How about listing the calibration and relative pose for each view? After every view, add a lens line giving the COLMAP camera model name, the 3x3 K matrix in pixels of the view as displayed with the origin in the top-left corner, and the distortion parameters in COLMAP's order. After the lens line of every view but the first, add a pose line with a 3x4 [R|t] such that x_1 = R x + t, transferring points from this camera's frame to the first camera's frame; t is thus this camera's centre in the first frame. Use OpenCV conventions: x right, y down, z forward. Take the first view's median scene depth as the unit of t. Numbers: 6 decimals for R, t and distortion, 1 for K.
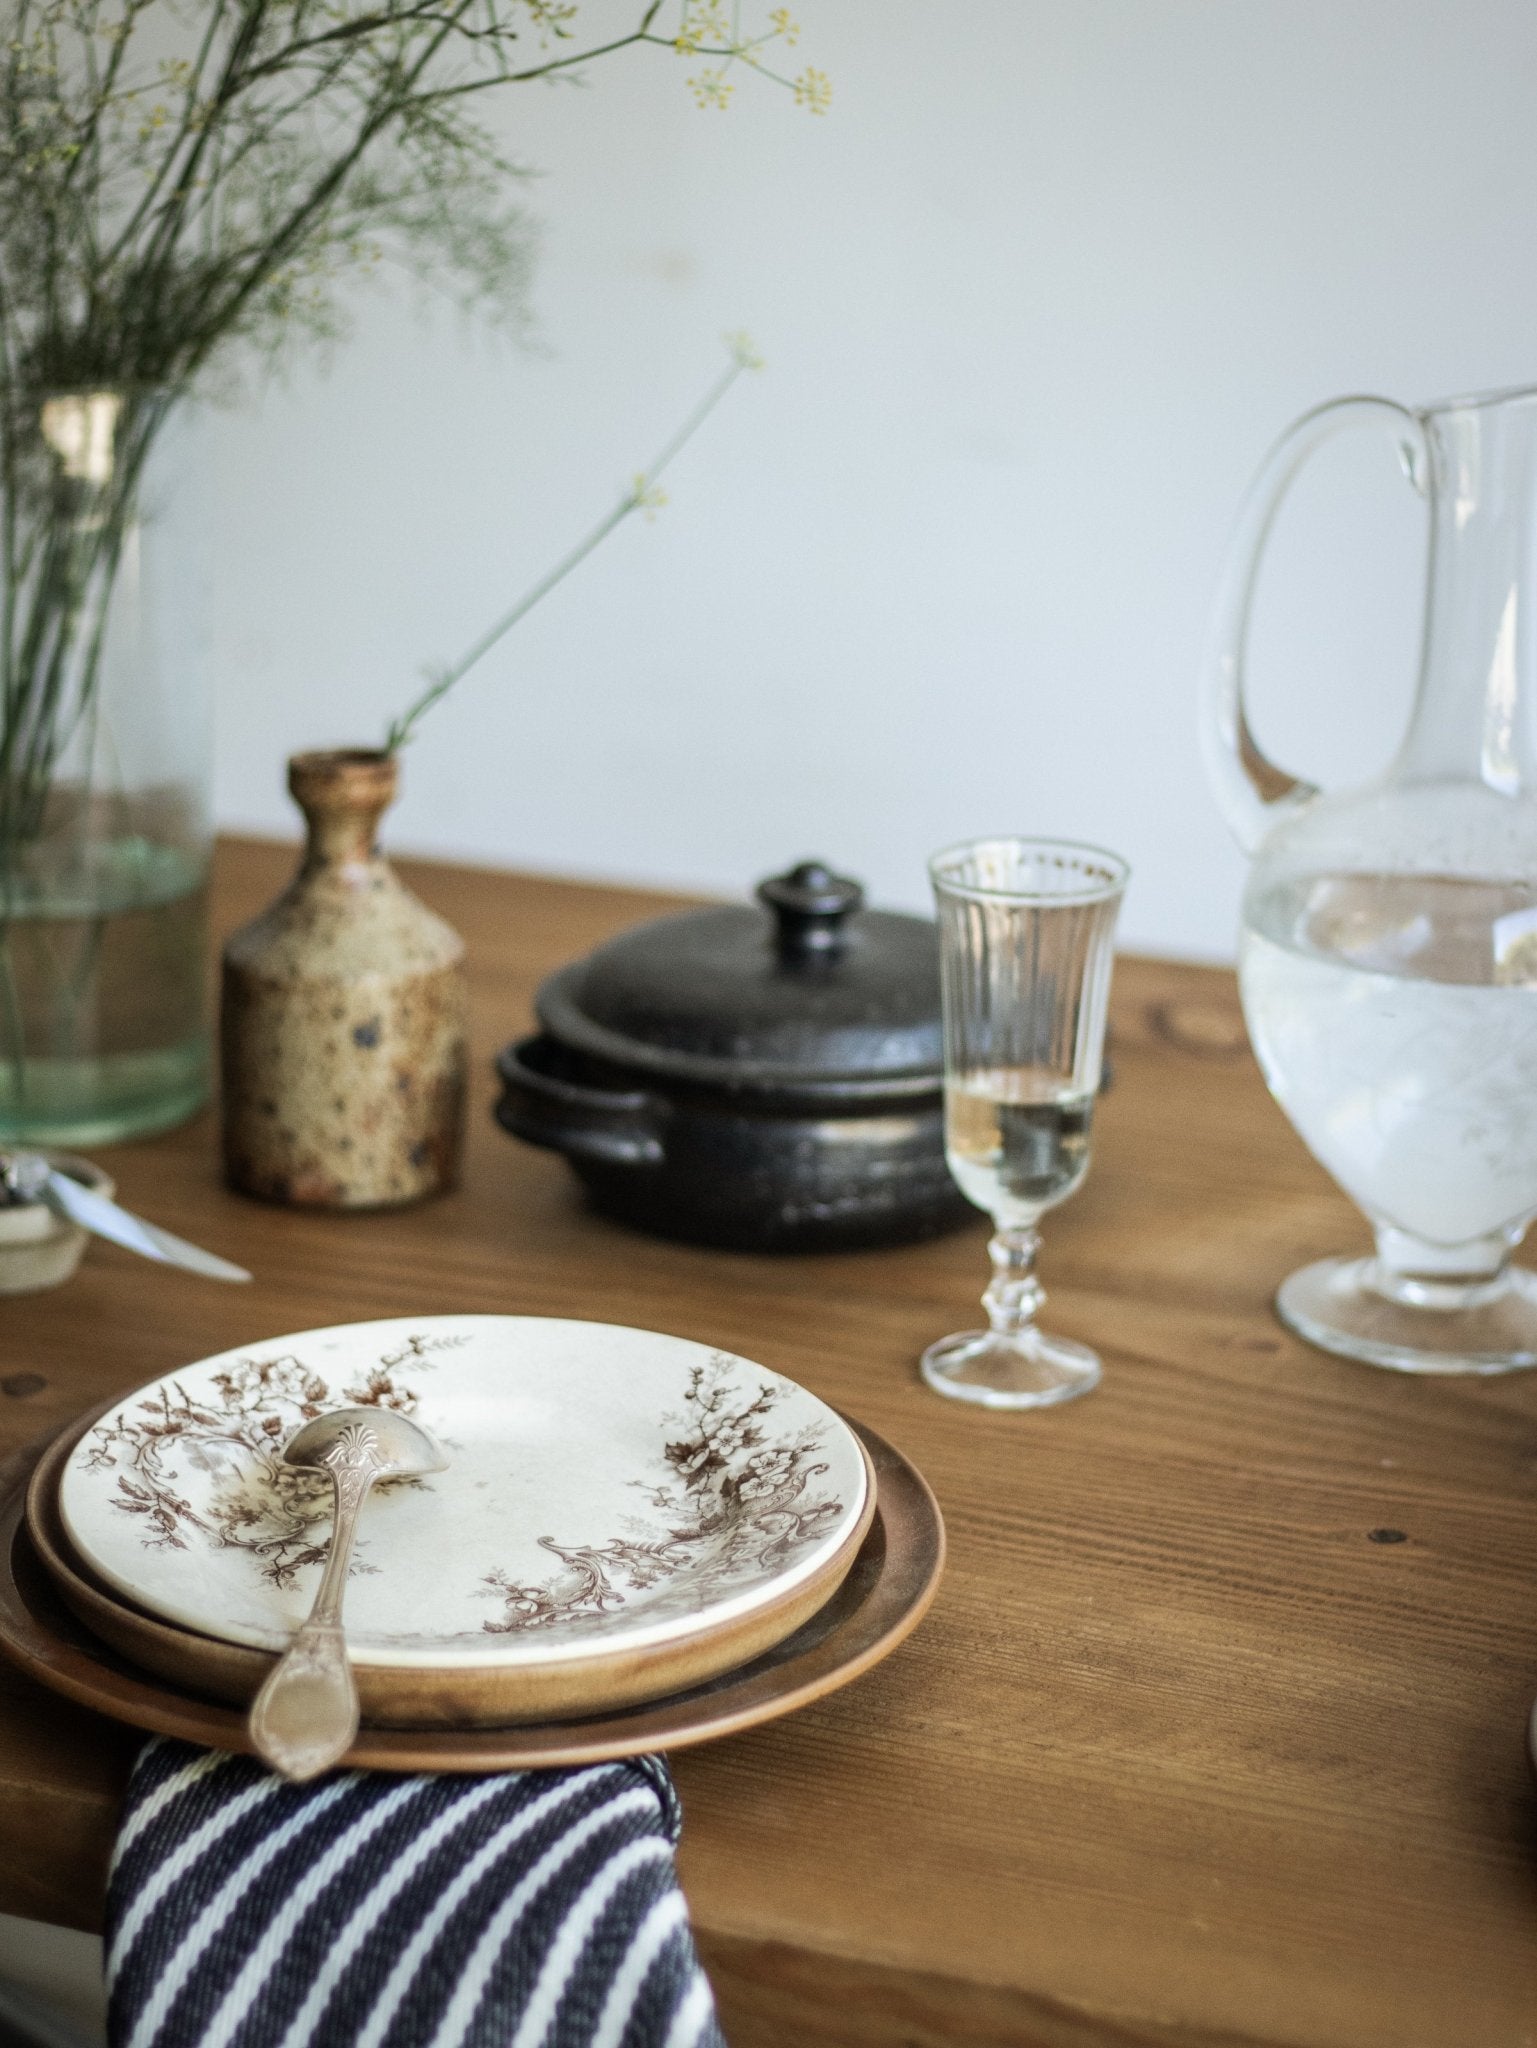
lens RADIAL K [[5387.7, 0, 765.0], [0, 5387.7, 1021.2], [0, 0, 1]] dist [-0.127401, 0.000000]
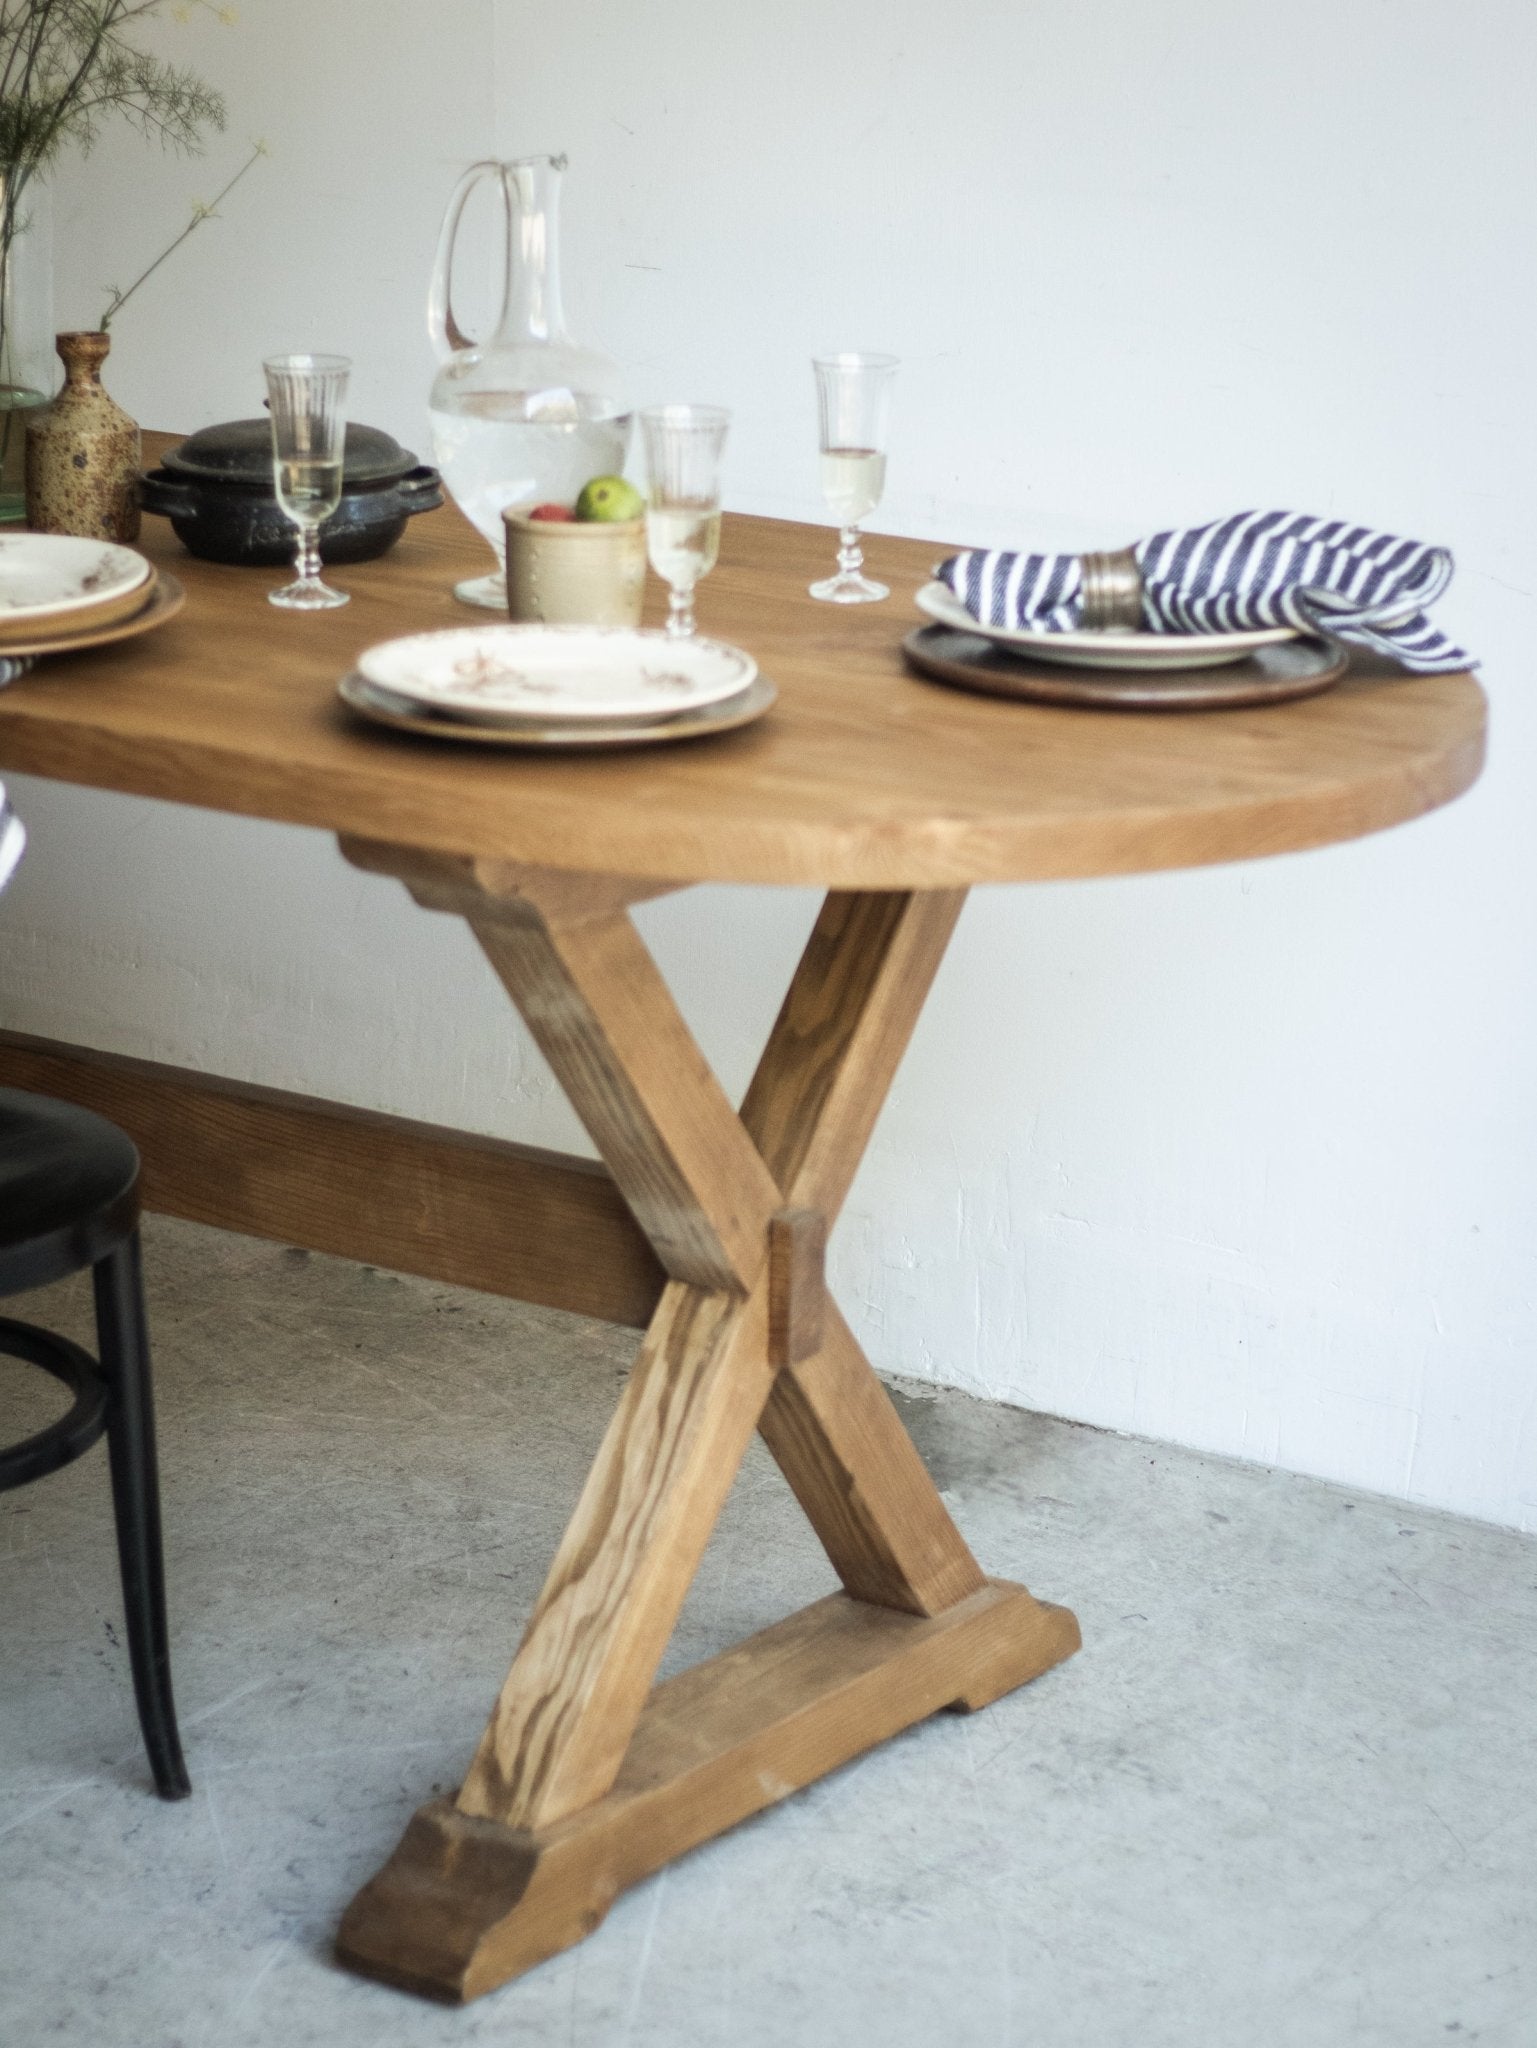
lens RADIAL K [[5387.7, 0, 766.9], [0, 5387.7, 1023.2], [0, 0, 1]] dist [-0.127401, 0.000000]
pose [[0.977797, 0.052579, -0.202852, 0.685137], [-0.059930, 0.997744, -0.030263, 0.294185], [0.200803, 0.041748, 0.978742, -1.105113]]
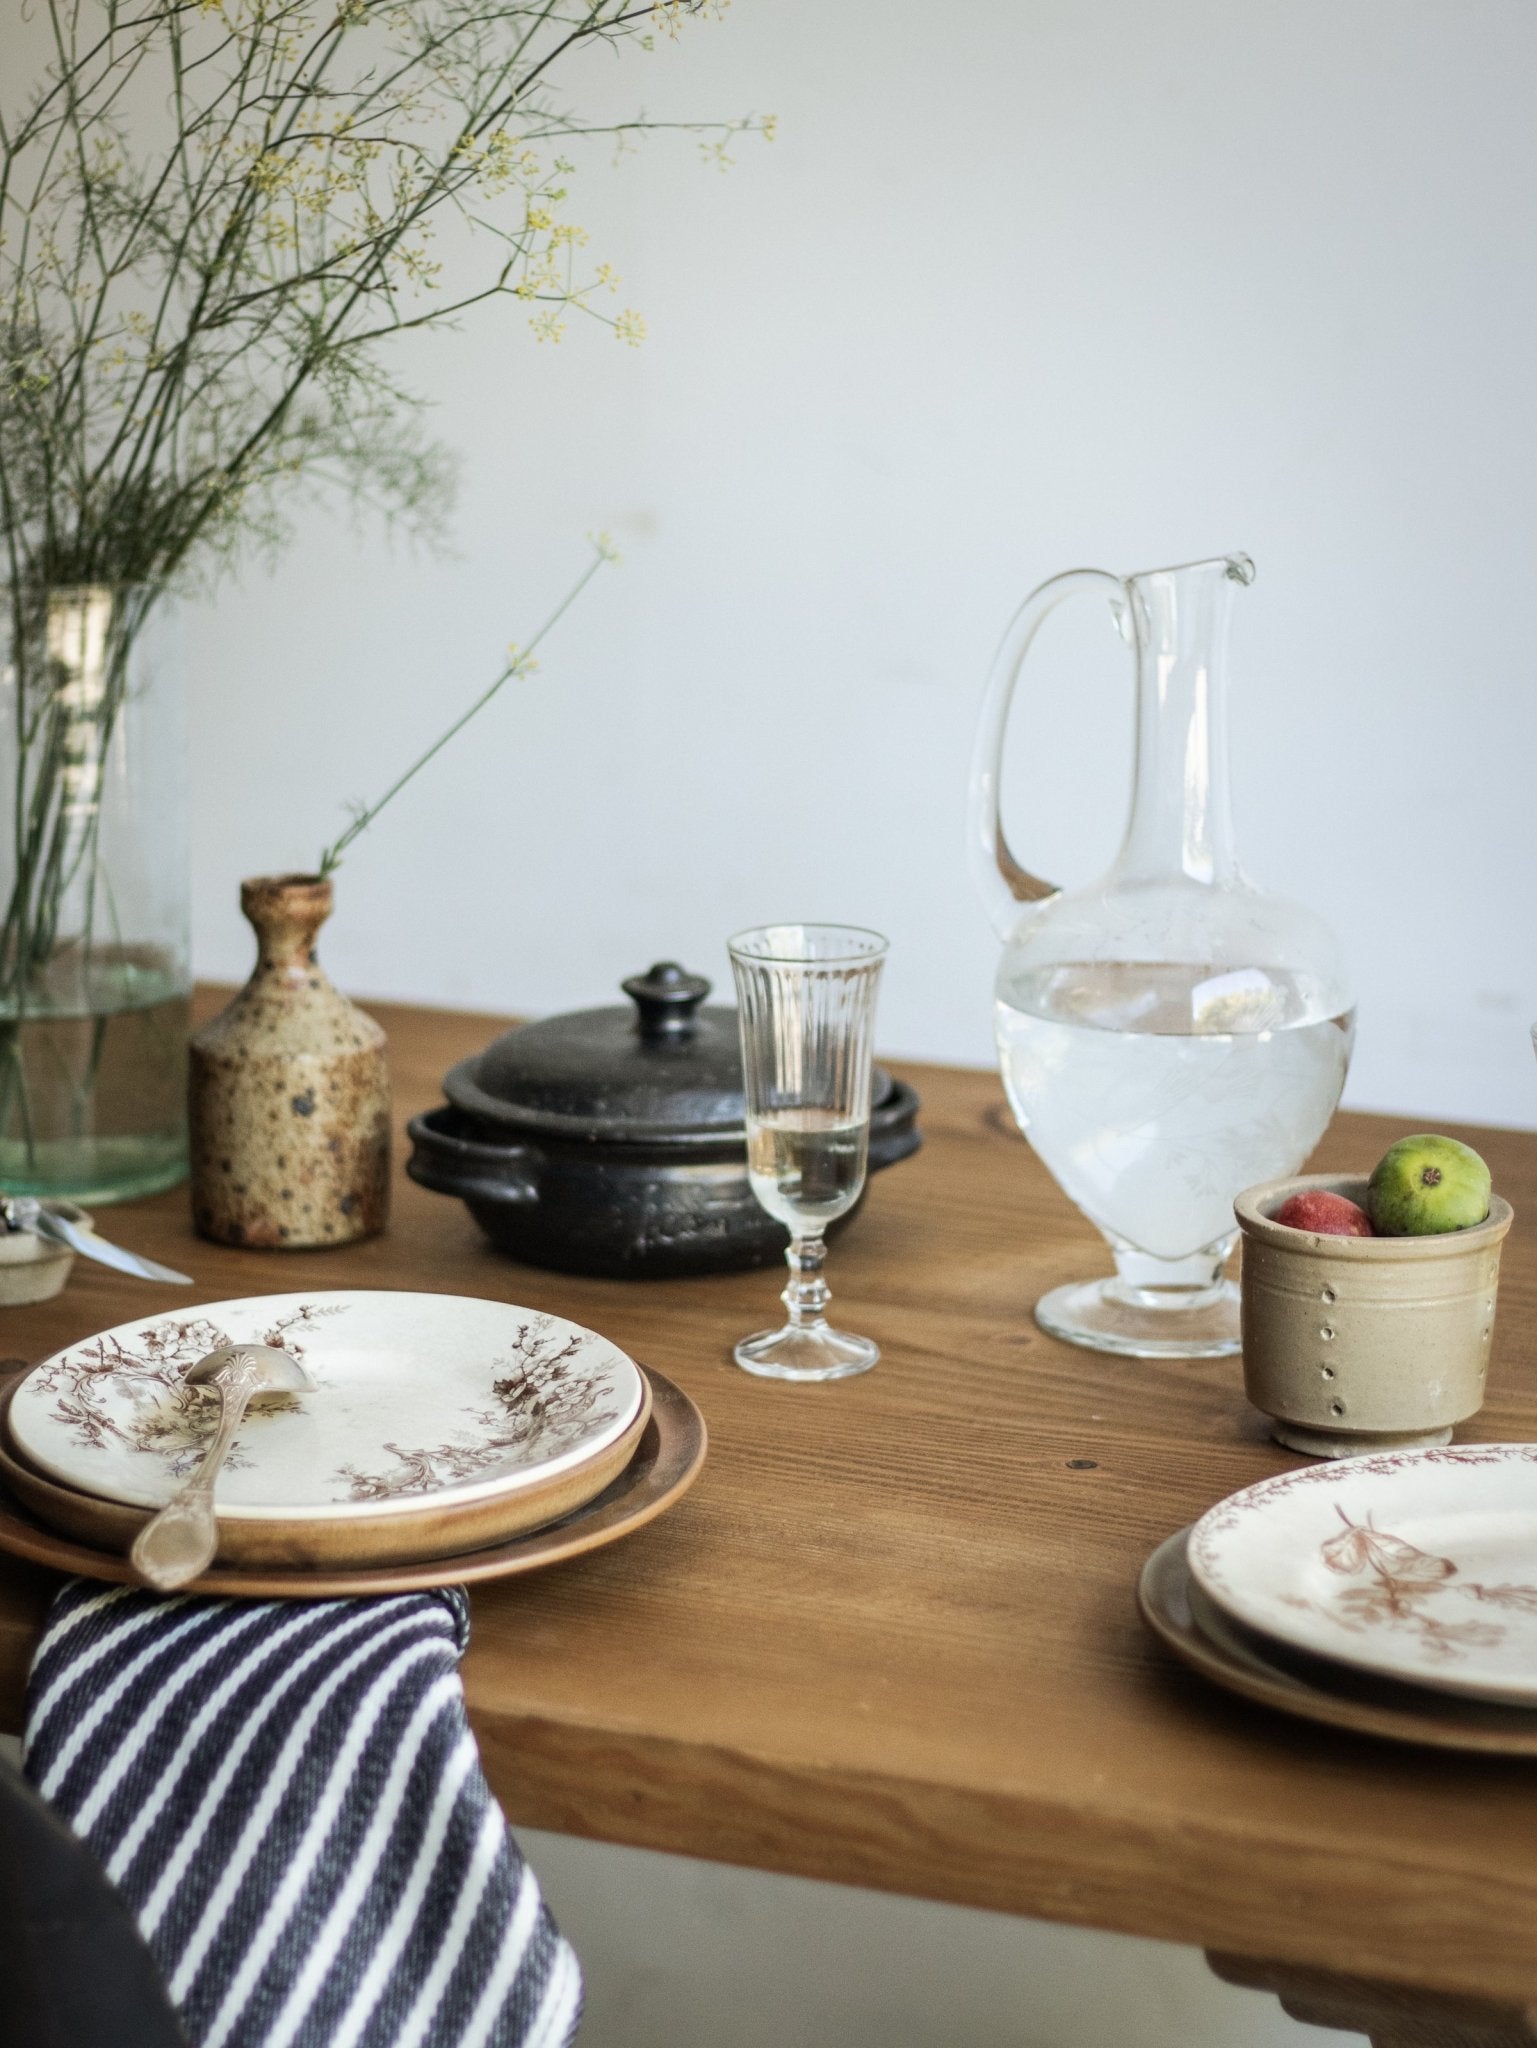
lens RADIAL K [[5387.7, 0, 773.5], [0, 5387.7, 1027.4], [0, 0, 1]] dist [-0.127401, 0.000000]
pose [[0.999061, -0.007771, -0.042617, 0.091893], [0.004824, 0.997616, -0.068844, 0.075092], [0.043050, 0.068573, 0.996717, -0.237839]]
